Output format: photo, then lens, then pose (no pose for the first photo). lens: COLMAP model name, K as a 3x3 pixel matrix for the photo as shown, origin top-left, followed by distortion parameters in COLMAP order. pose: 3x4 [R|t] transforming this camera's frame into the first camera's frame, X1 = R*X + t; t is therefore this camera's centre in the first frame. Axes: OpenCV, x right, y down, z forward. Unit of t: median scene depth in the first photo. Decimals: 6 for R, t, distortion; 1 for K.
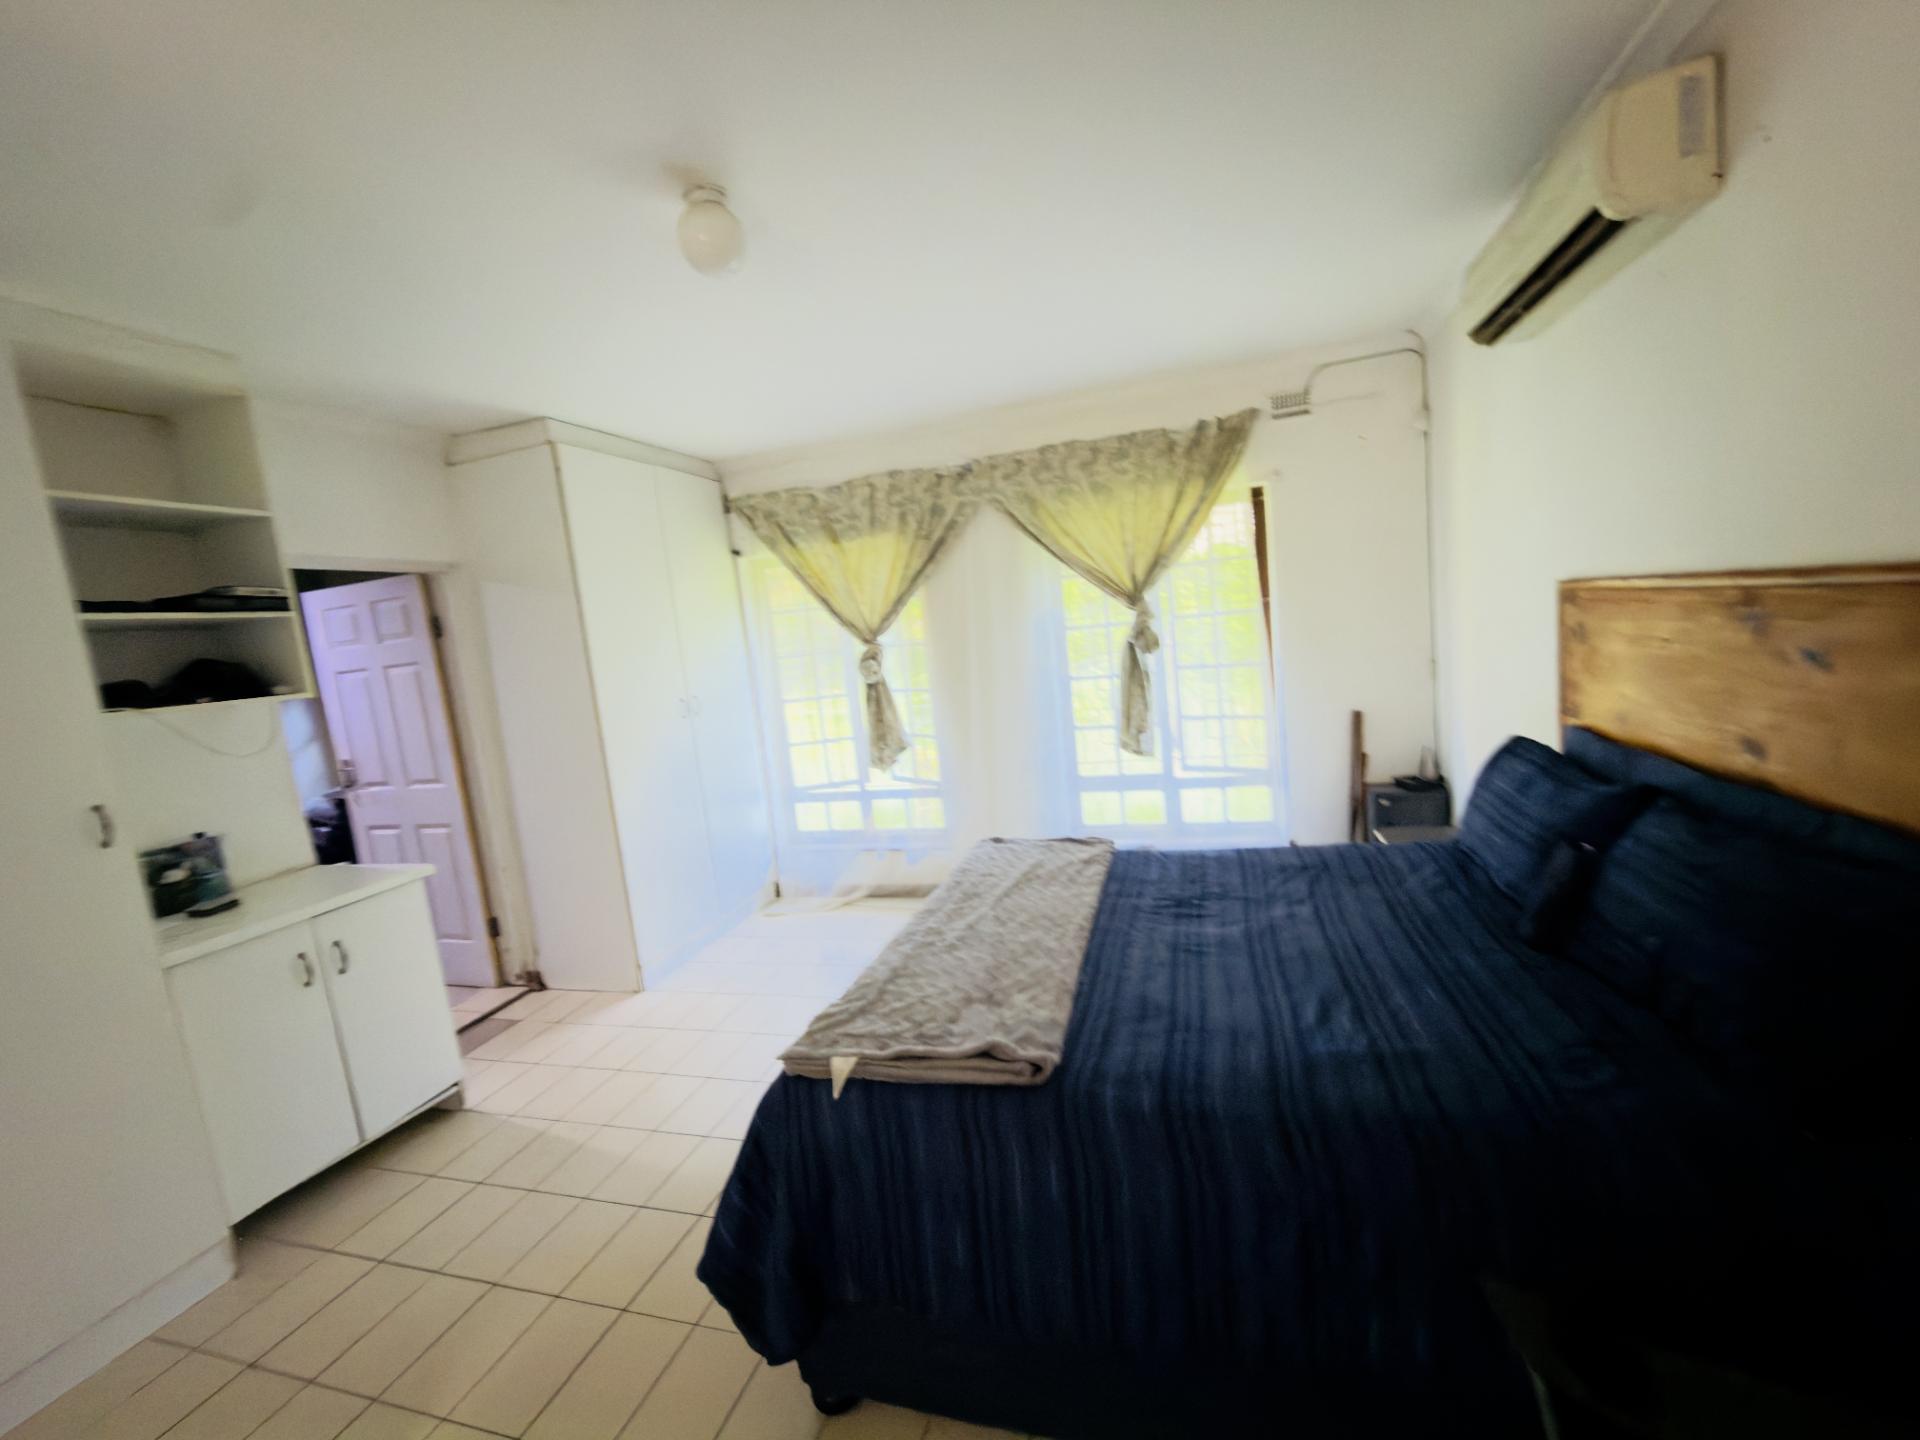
lens RADIAL K [[766.1, 0, 964.8], [0, 766.1, 722.4], [0, 0, 1]] dist [-0.001394, 0.000385]
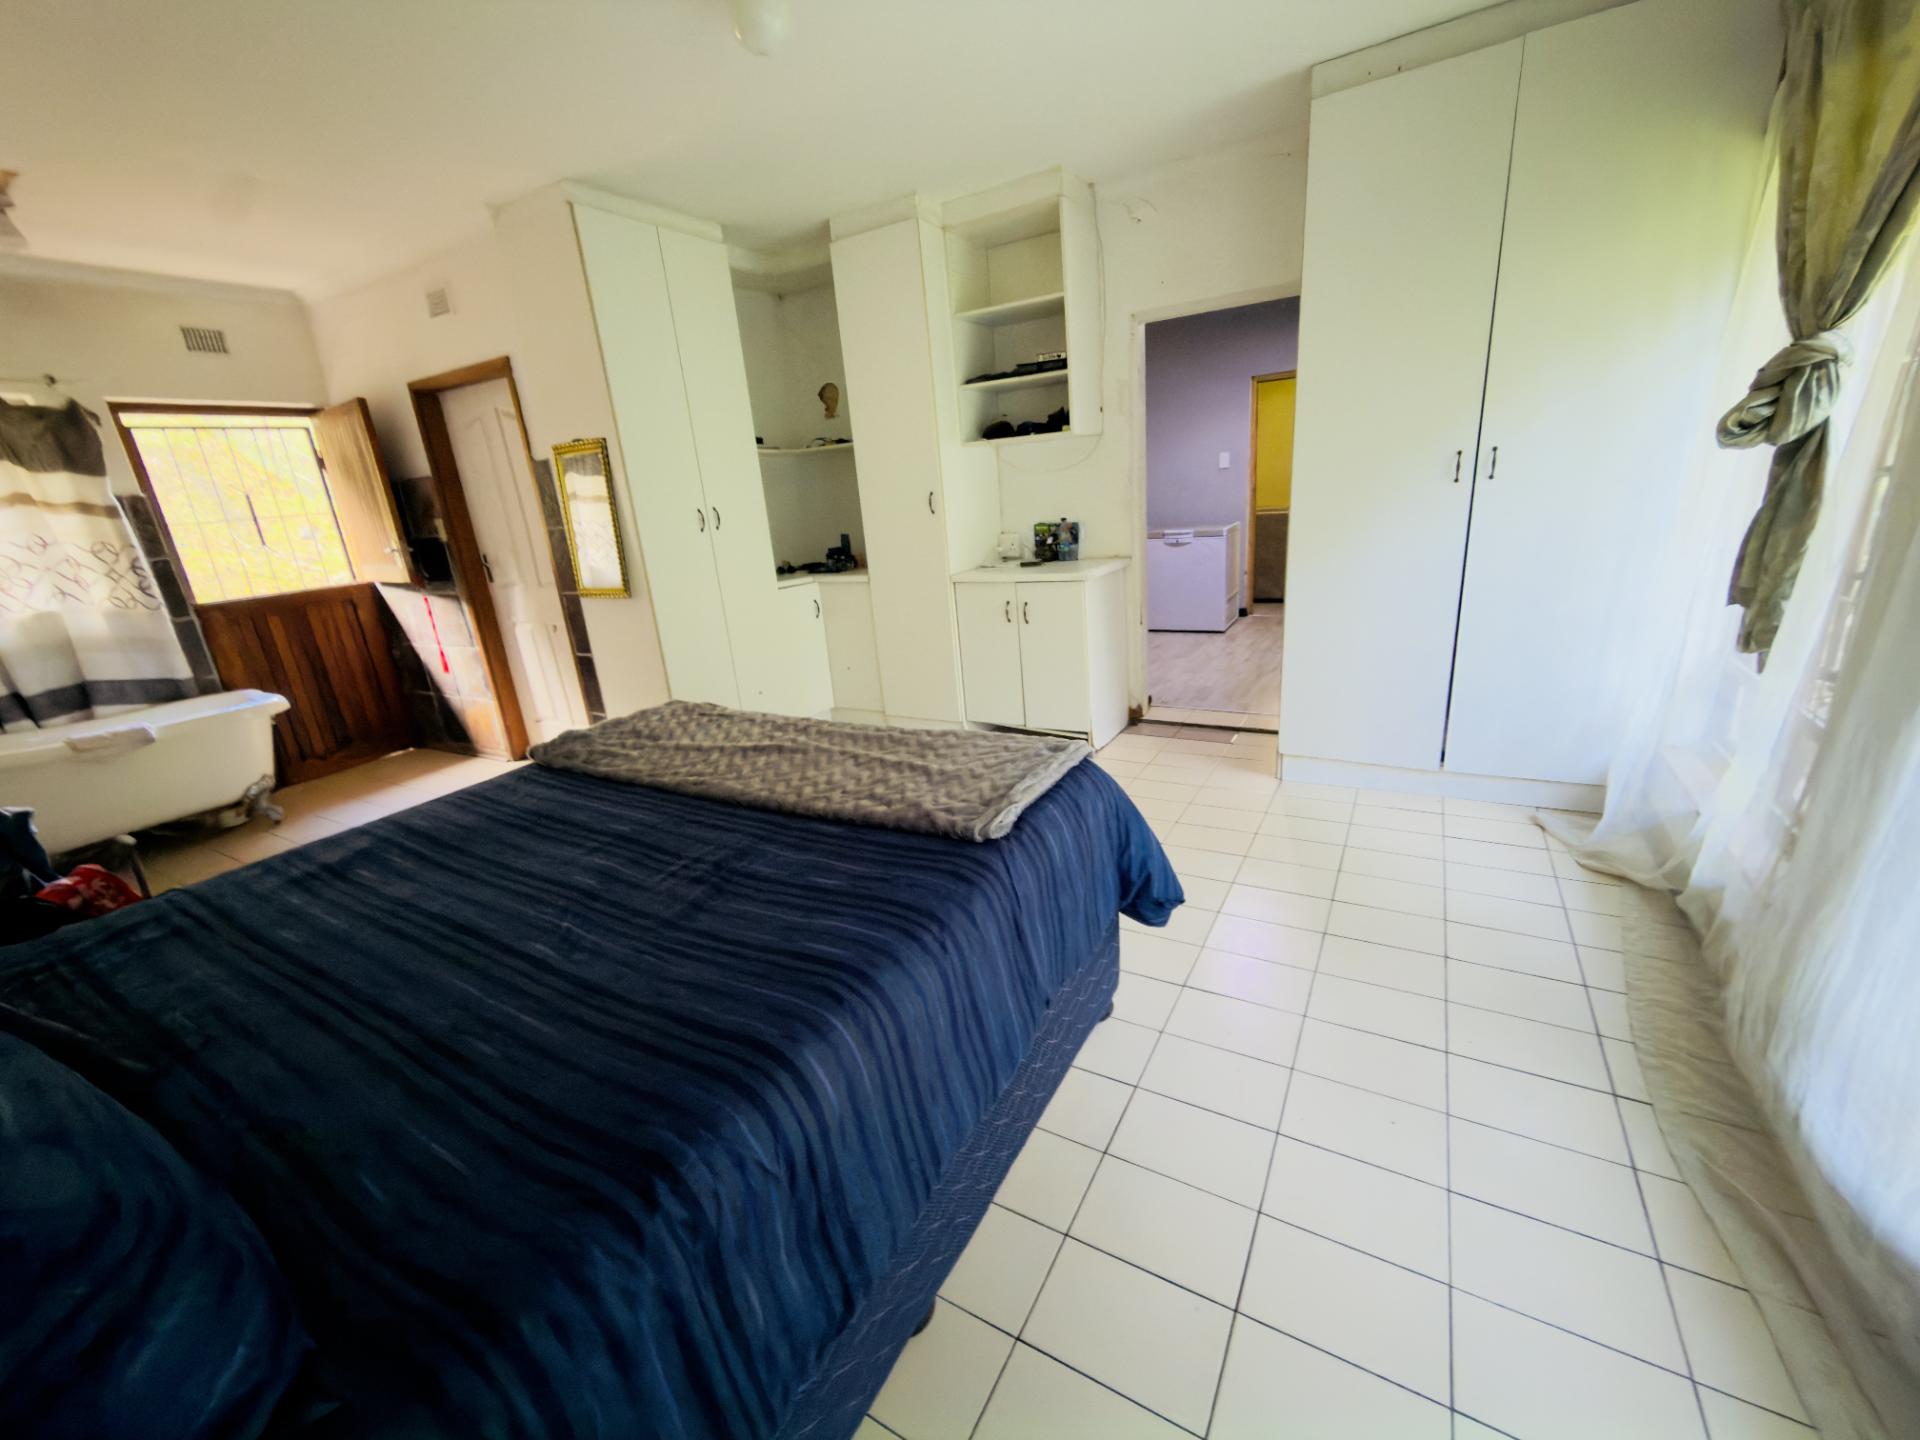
lens RADIAL K [[766.1, 0, 960.2], [0, 766.1, 719.7], [0, 0, 1]] dist [-0.001394, 0.000385]
pose [[-0.219466, 0.402268, -0.888828, 0.687384], [-0.015108, 0.909528, 0.415367, -0.142513], [0.975503, 0.104588, -0.193533, 1.166545]]
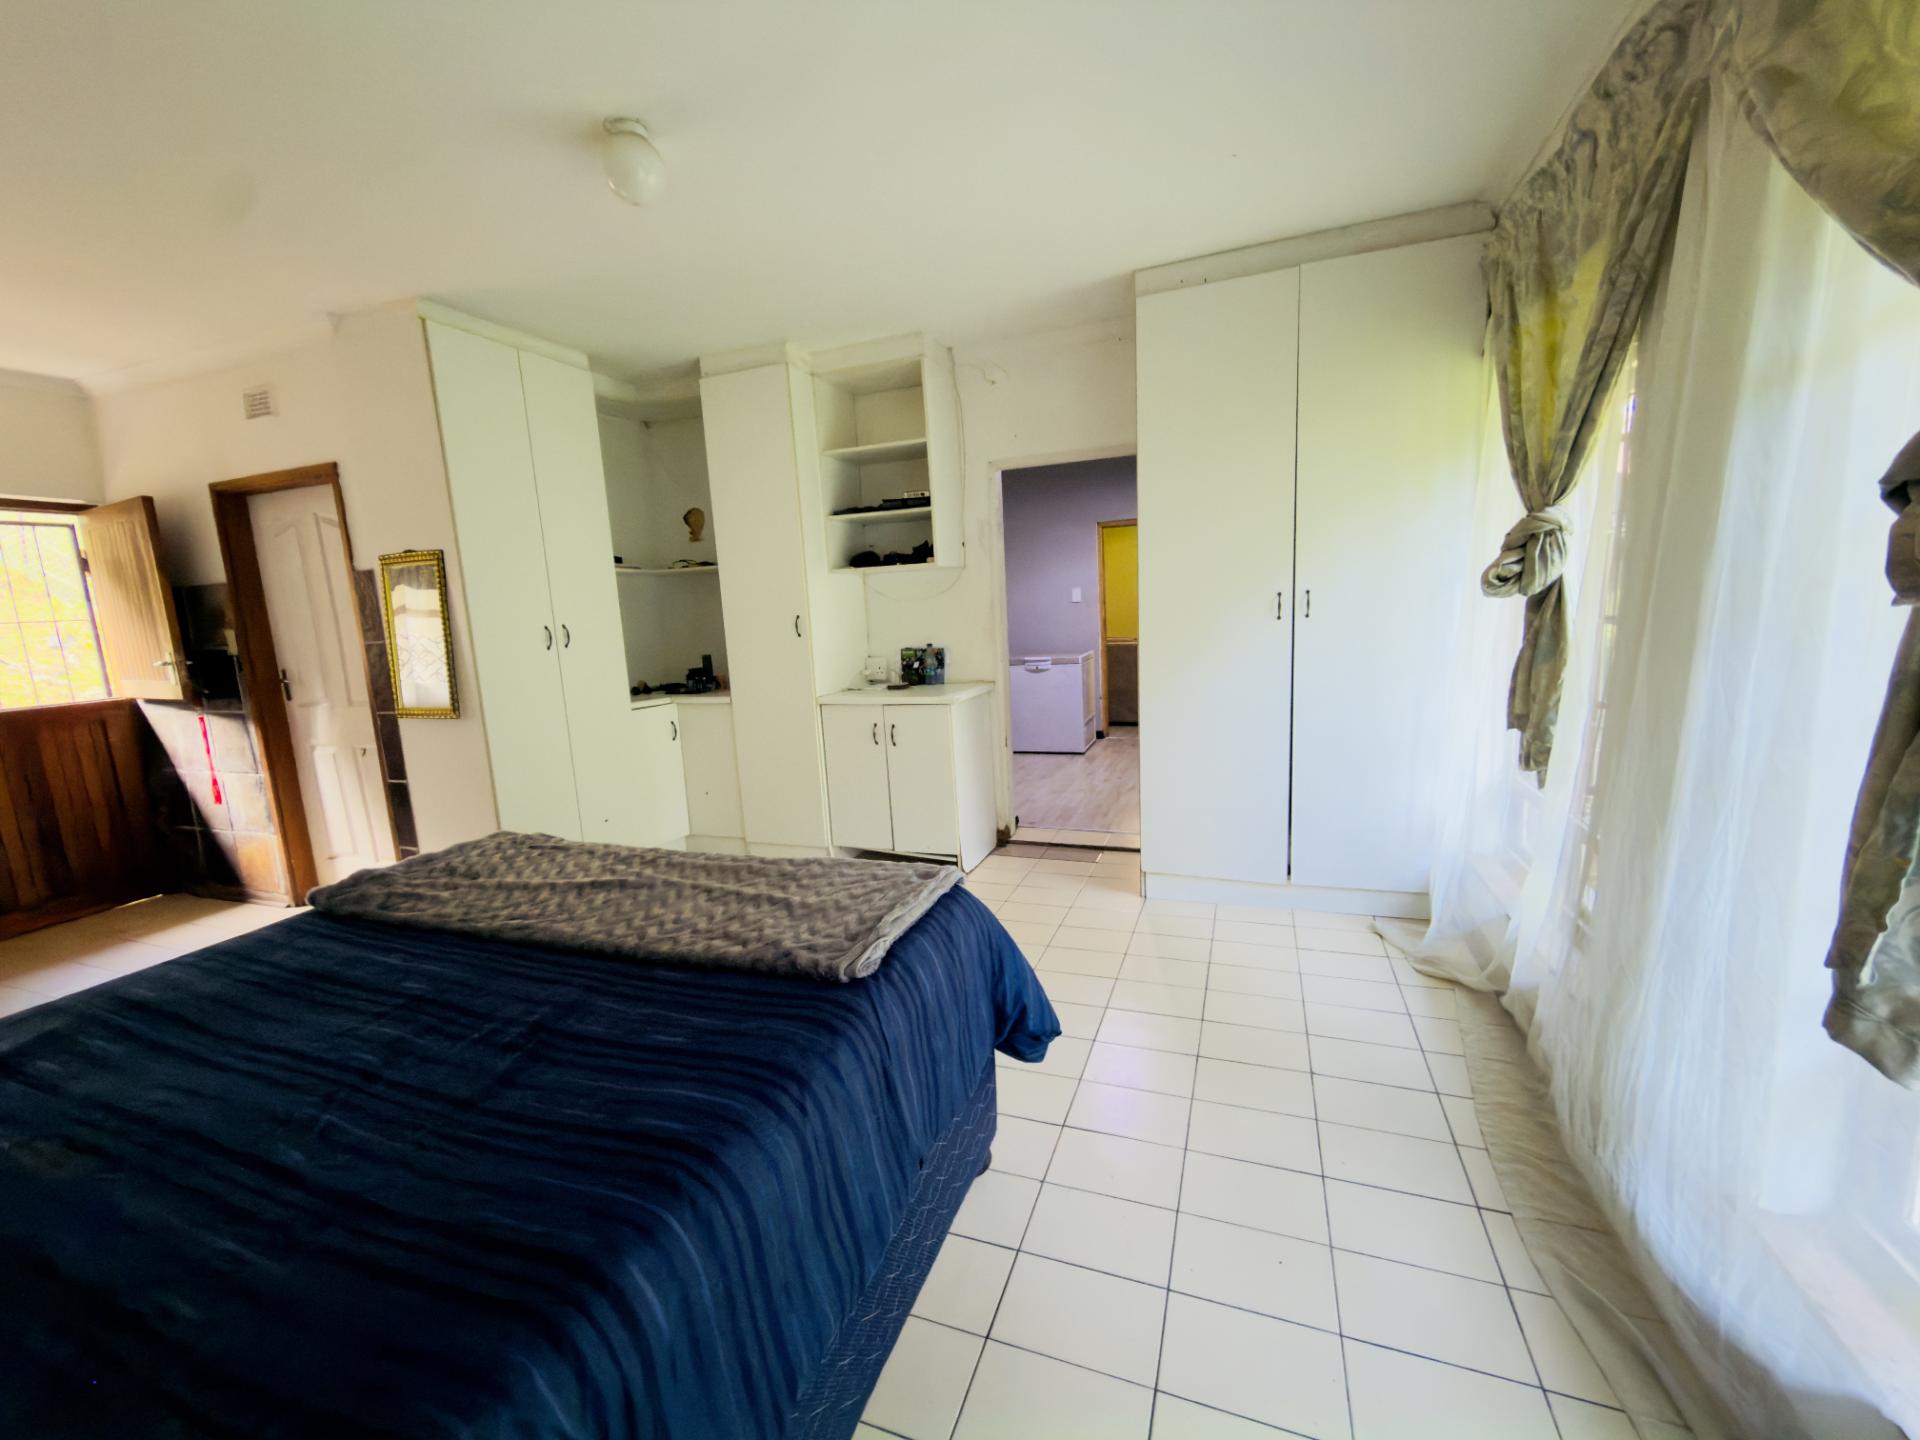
lens RADIAL K [[766.1, 0, 961.8], [0, 766.1, 719.3], [0, 0, 1]] dist [-0.001394, 0.000385]
pose [[-0.054543, 0.255523, -0.965263, 0.668571], [-0.065558, 0.963700, 0.258813, -0.137382], [0.996357, 0.077398, -0.035811, 1.164107]]
